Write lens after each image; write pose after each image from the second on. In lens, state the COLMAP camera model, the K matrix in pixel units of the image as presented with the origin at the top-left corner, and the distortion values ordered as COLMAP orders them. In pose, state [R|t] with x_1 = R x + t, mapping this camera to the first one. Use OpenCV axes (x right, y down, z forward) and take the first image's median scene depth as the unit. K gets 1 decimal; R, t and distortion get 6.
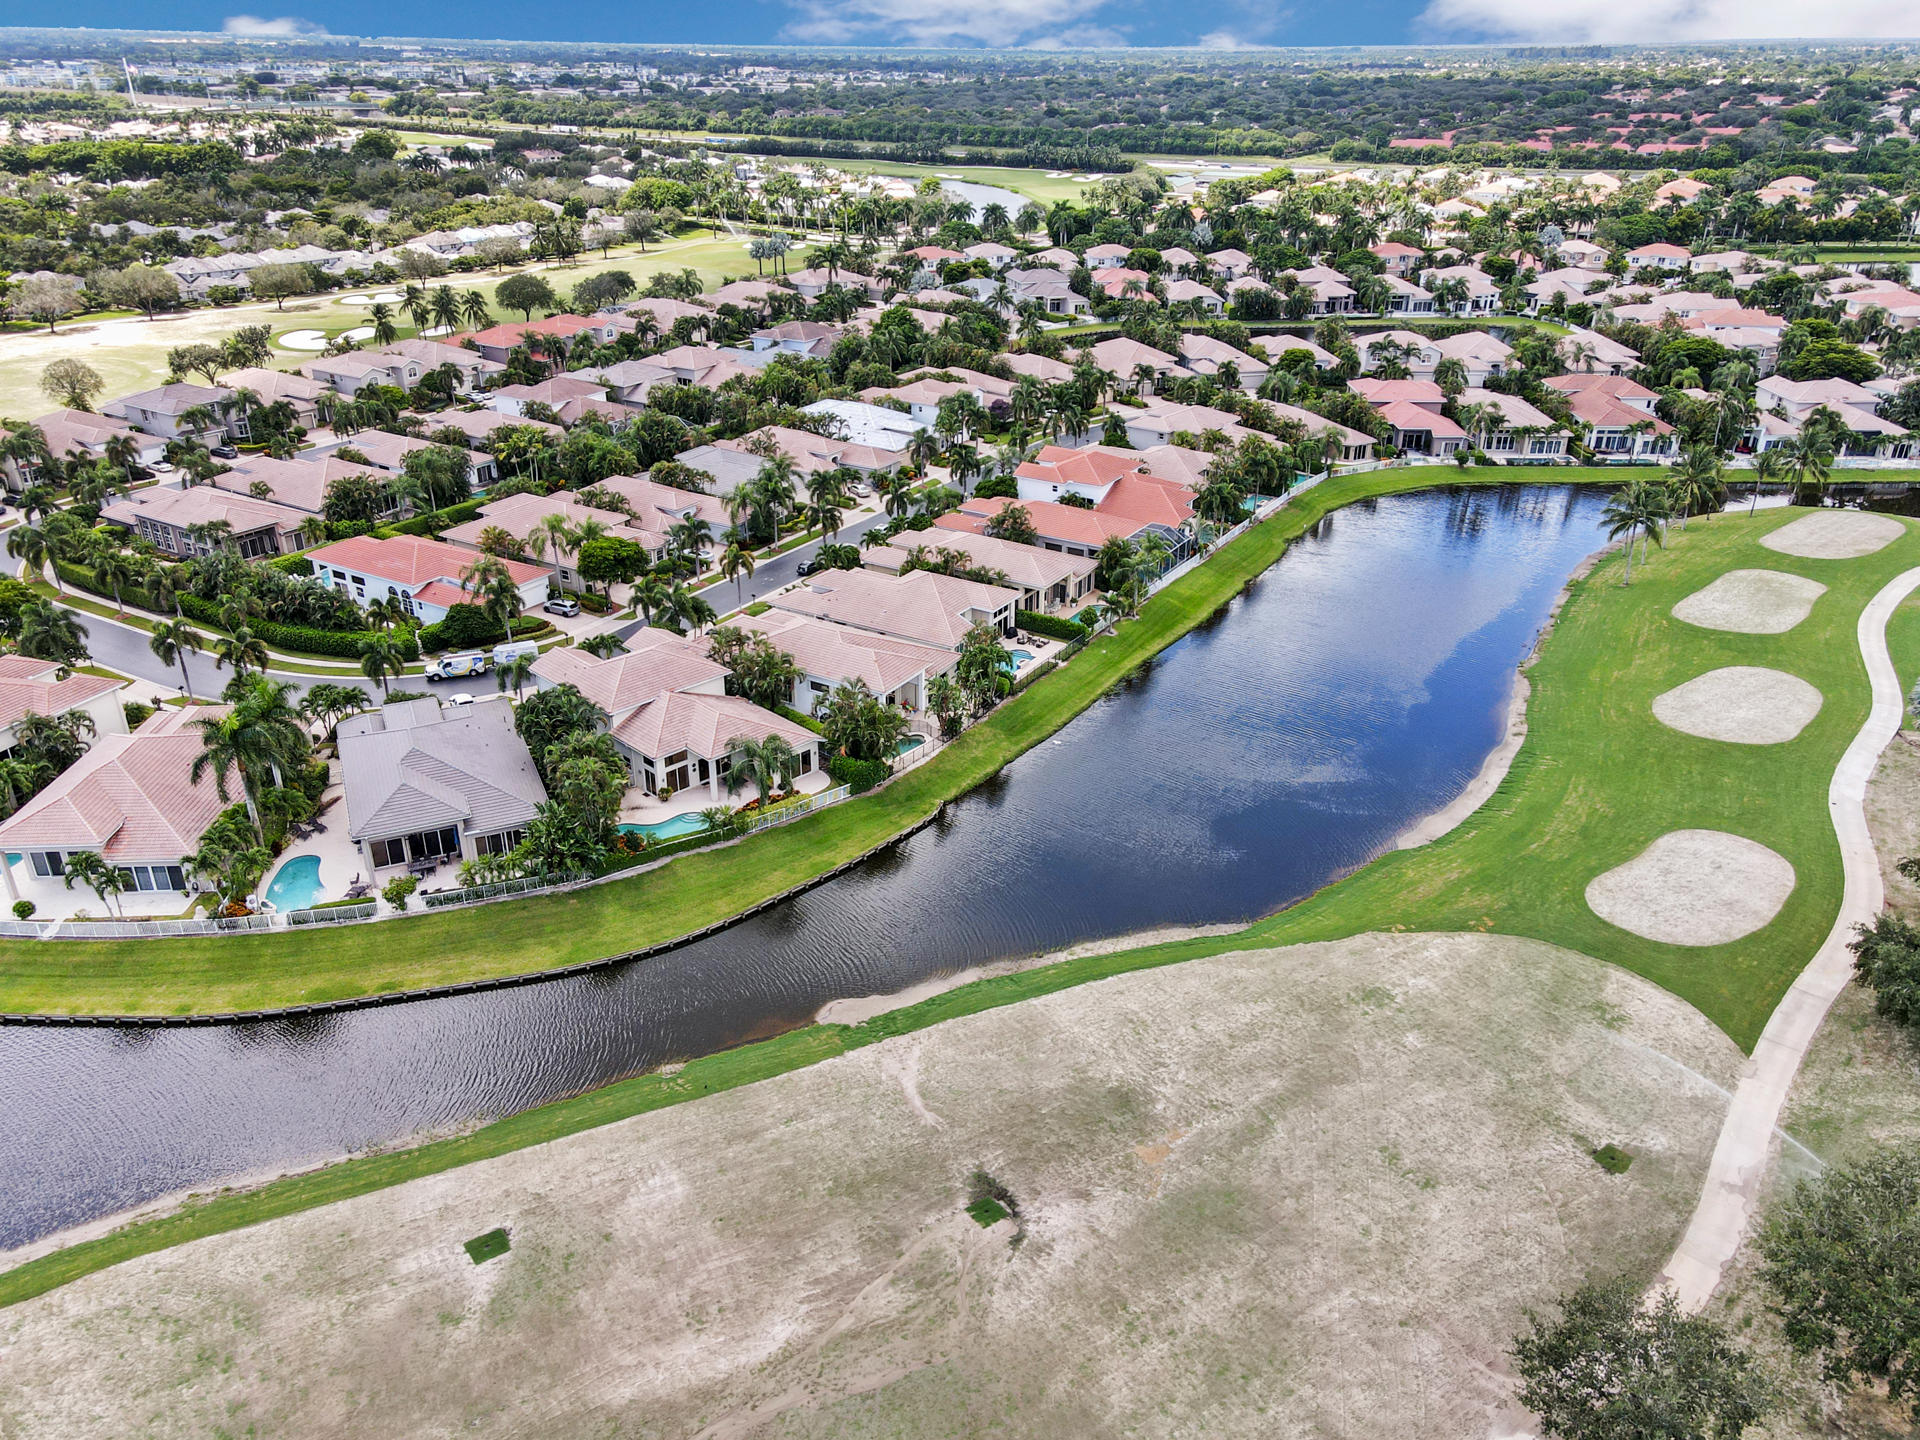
lens RADIAL K [[1409.7, 0, 966.3], [0, 1409.7, 706.6], [0, 0, 1]] dist [0.050976, 0.014512]
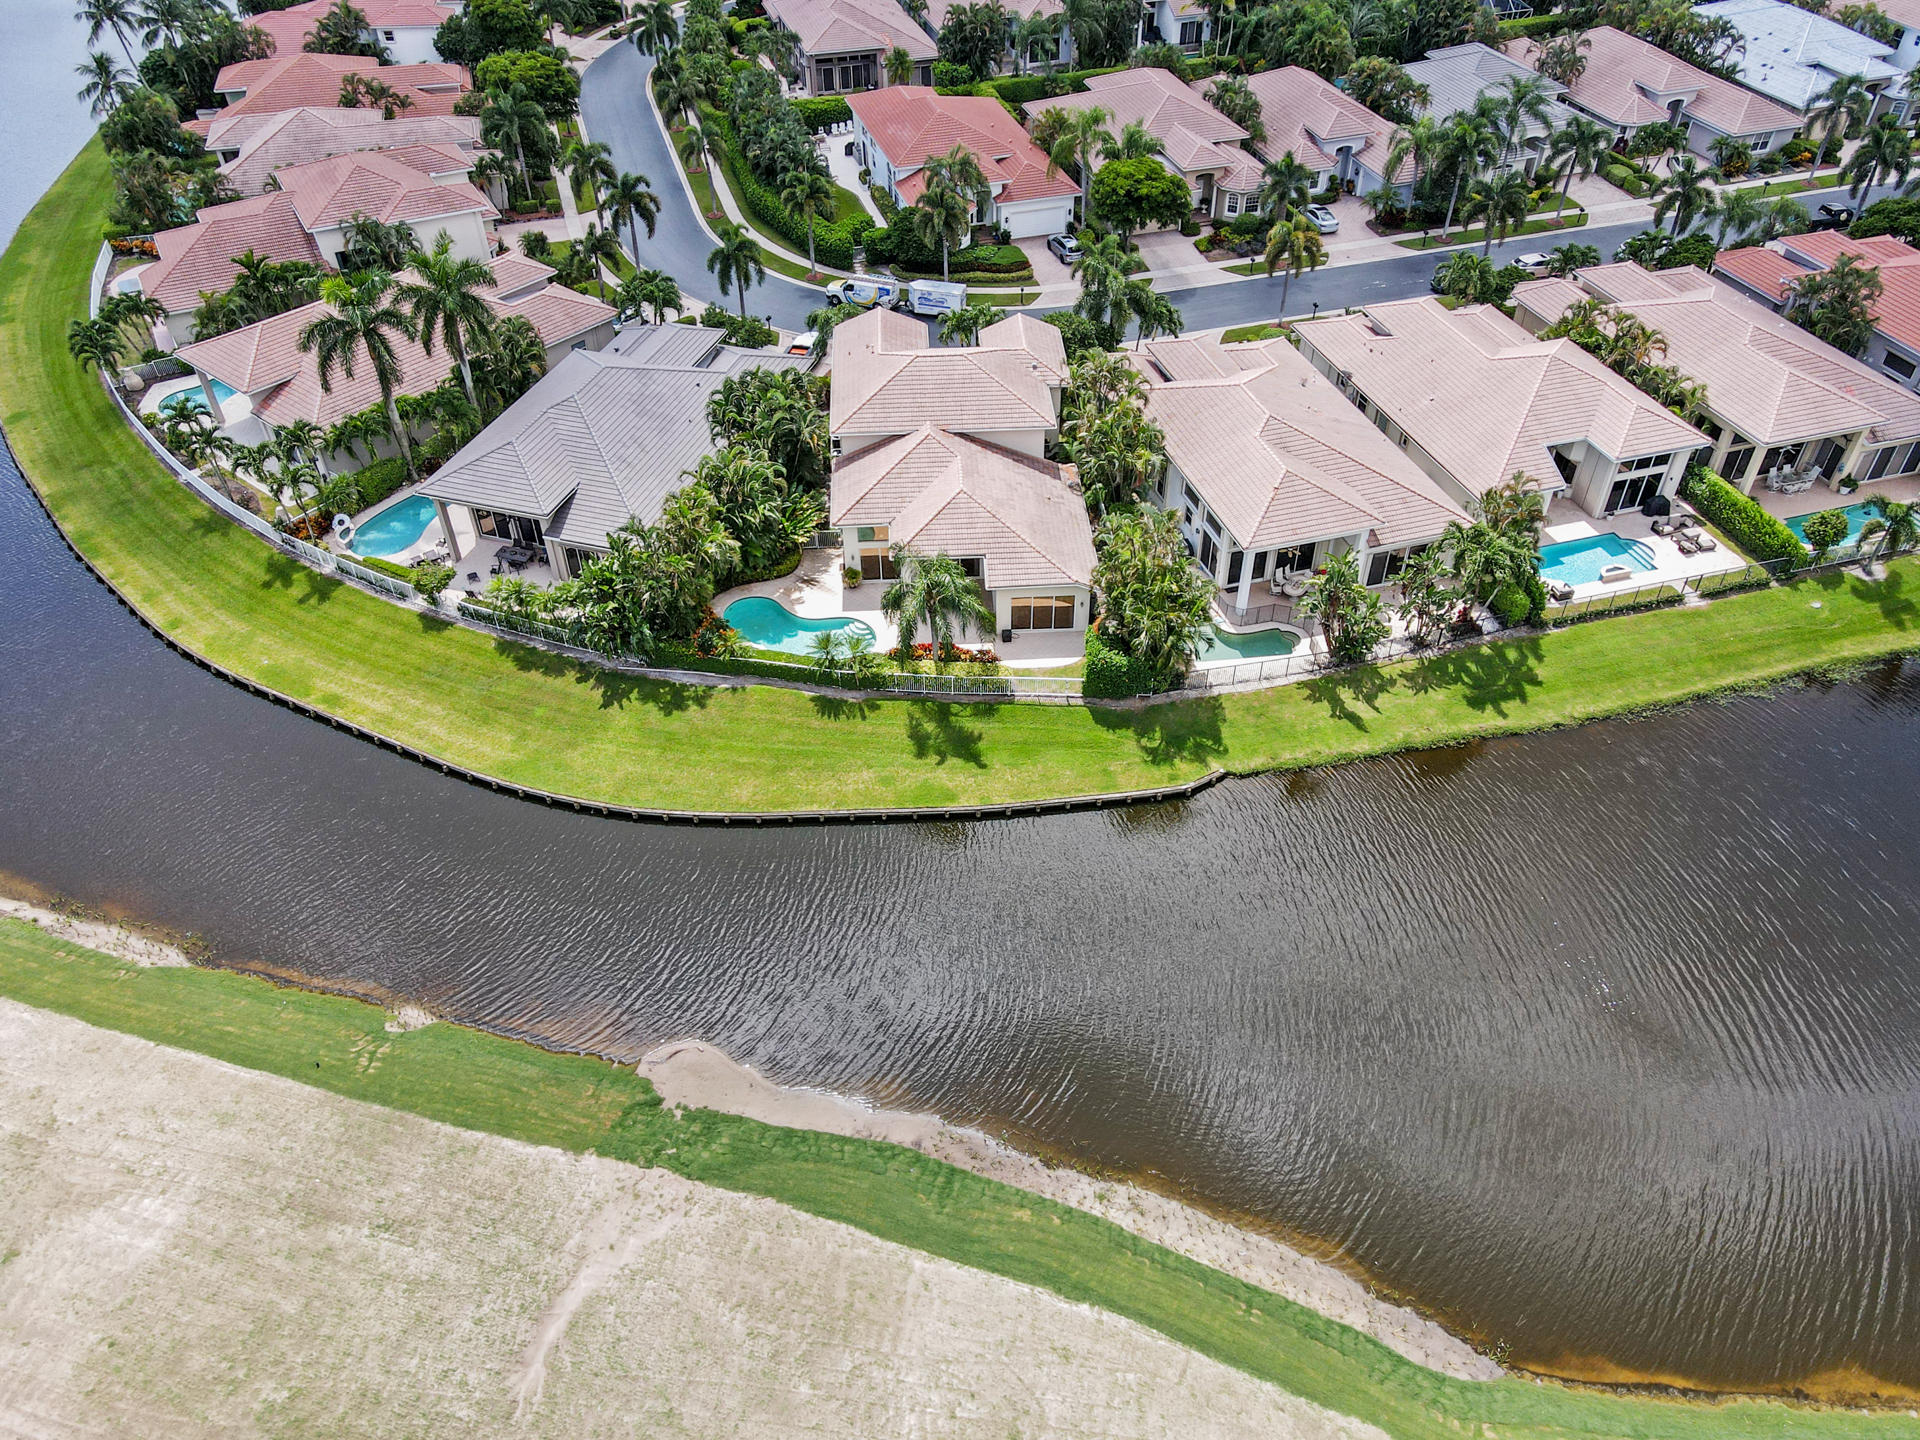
lens RADIAL K [[1409.7, 0, 966.3], [0, 1409.7, 706.6], [0, 0, 1]] dist [0.050976, 0.014512]
pose [[0.737415, 0.430081, -0.520817, 0.198352], [-0.274057, 0.895269, 0.351264, -0.131881], [0.617343, -0.116294, 0.778051, 0.505875]]
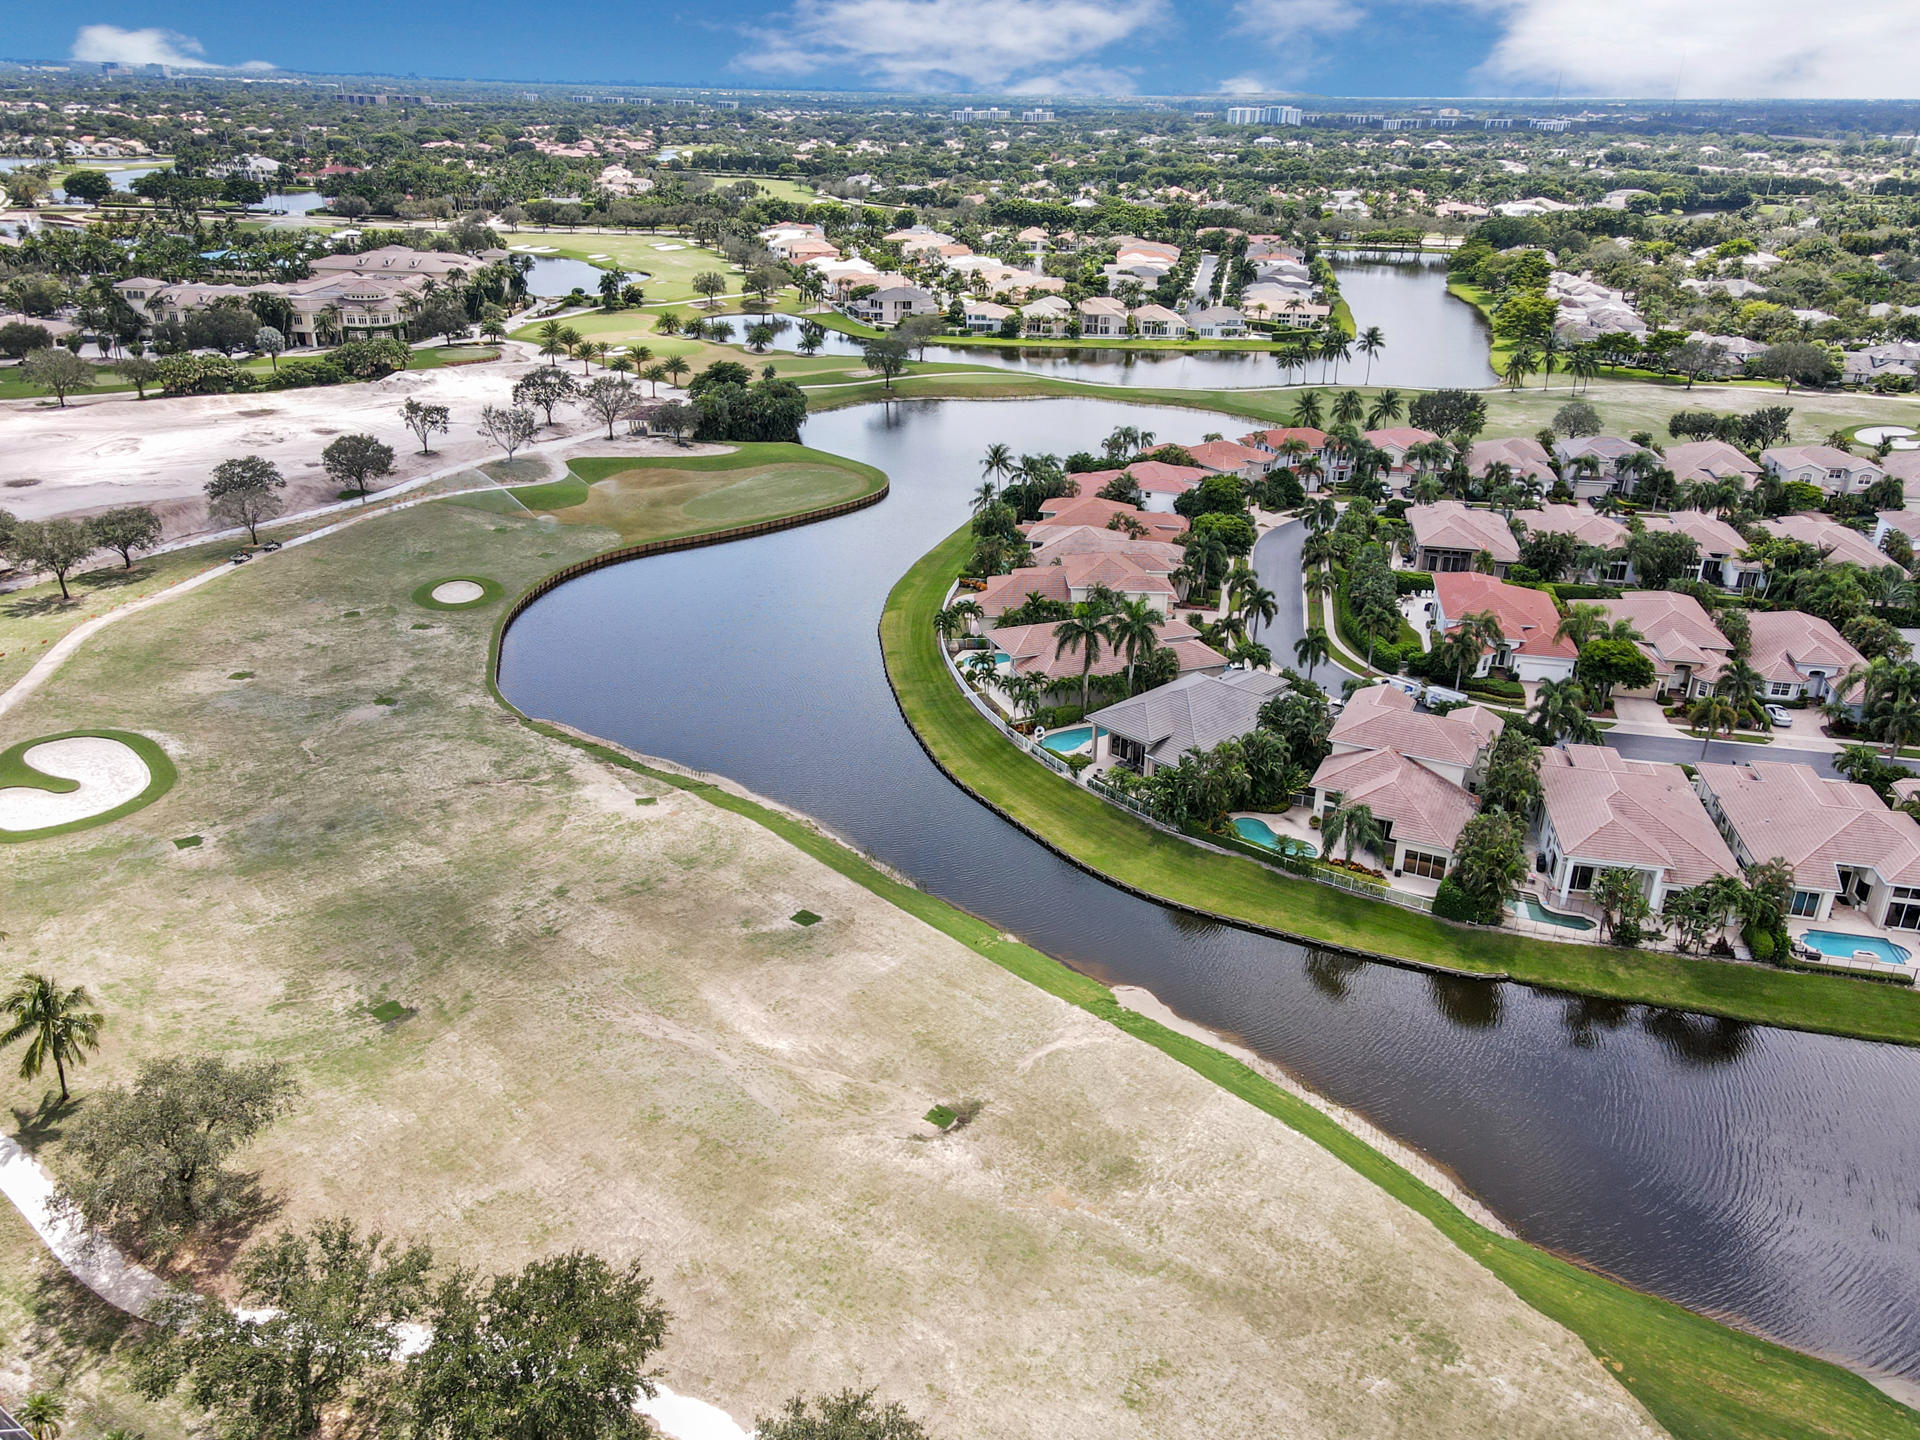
lens RADIAL K [[1477.2, 0, 960.0], [0, 1477.2, 720.0], [0, 0, 1]] dist [0.057555, 0.009872]
pose [[0.330348, 0.373023, -0.867020, 0.642486], [-0.417906, 0.881449, 0.220003, -0.141256], [0.846301, 0.289656, 0.447073, 0.243751]]
